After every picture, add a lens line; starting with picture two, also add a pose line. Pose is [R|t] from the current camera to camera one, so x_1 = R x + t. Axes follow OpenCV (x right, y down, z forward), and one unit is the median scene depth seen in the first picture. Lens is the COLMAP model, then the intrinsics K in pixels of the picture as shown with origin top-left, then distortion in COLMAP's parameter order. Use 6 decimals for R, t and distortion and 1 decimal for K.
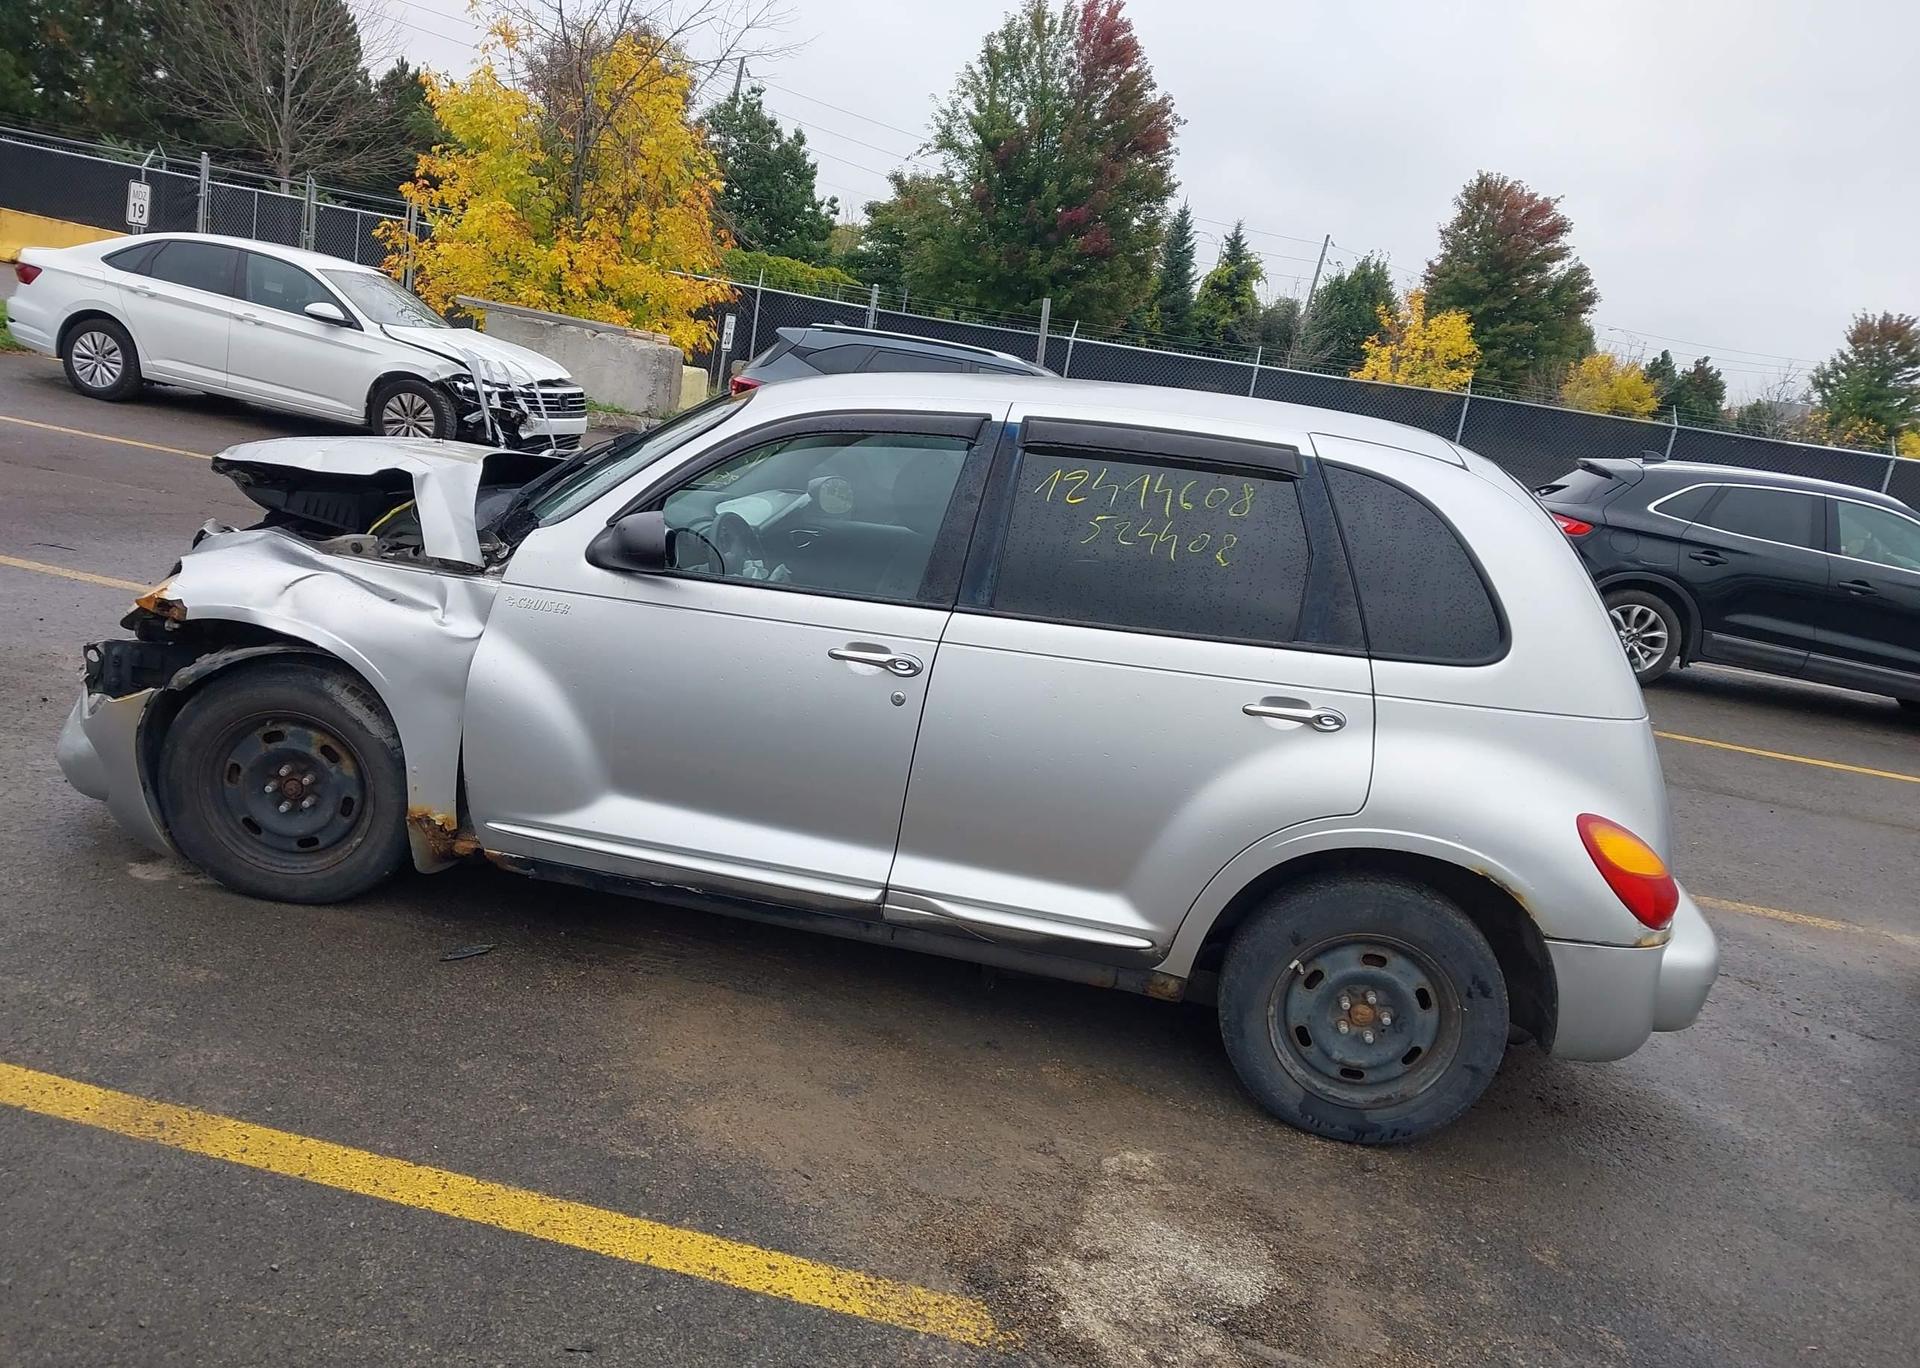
lens RADIAL K [[1527.5, 0, 960.0], [0, 1527.5, 684.0], [0, 0, 1]] dist [0.015489, -0.012829]
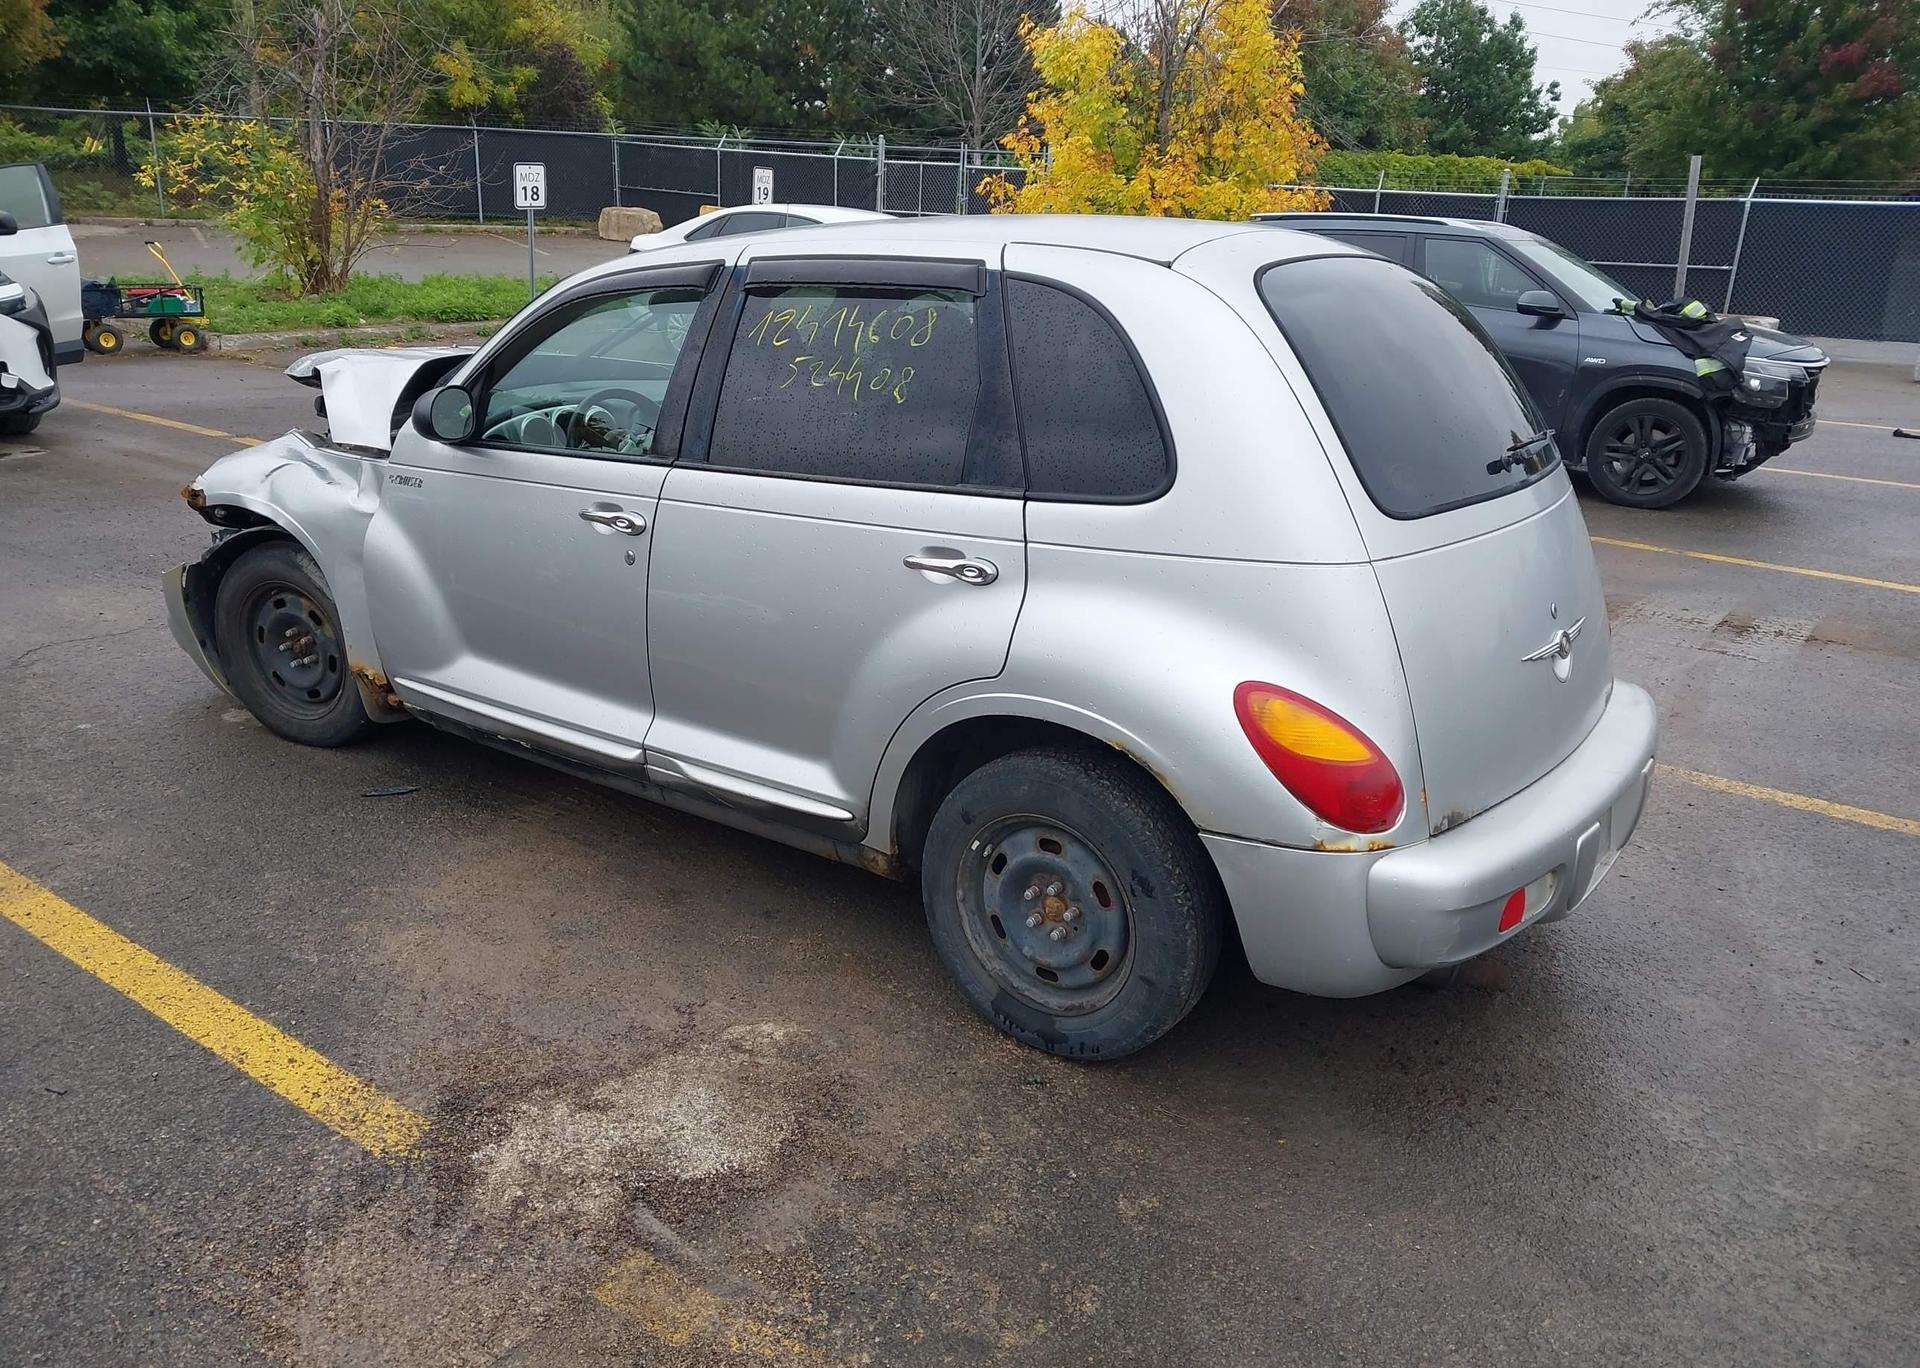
lens RADIAL K [[1527.5, 0, 960.0], [0, 1527.5, 684.0], [0, 0, 1]] dist [0.015489, -0.012829]
pose [[0.881752, 0.018958, -0.471333, 0.185071], [0.000172, 0.999179, 0.040511, 0.015493], [0.471714, -0.035801, 0.881024, 0.062157]]
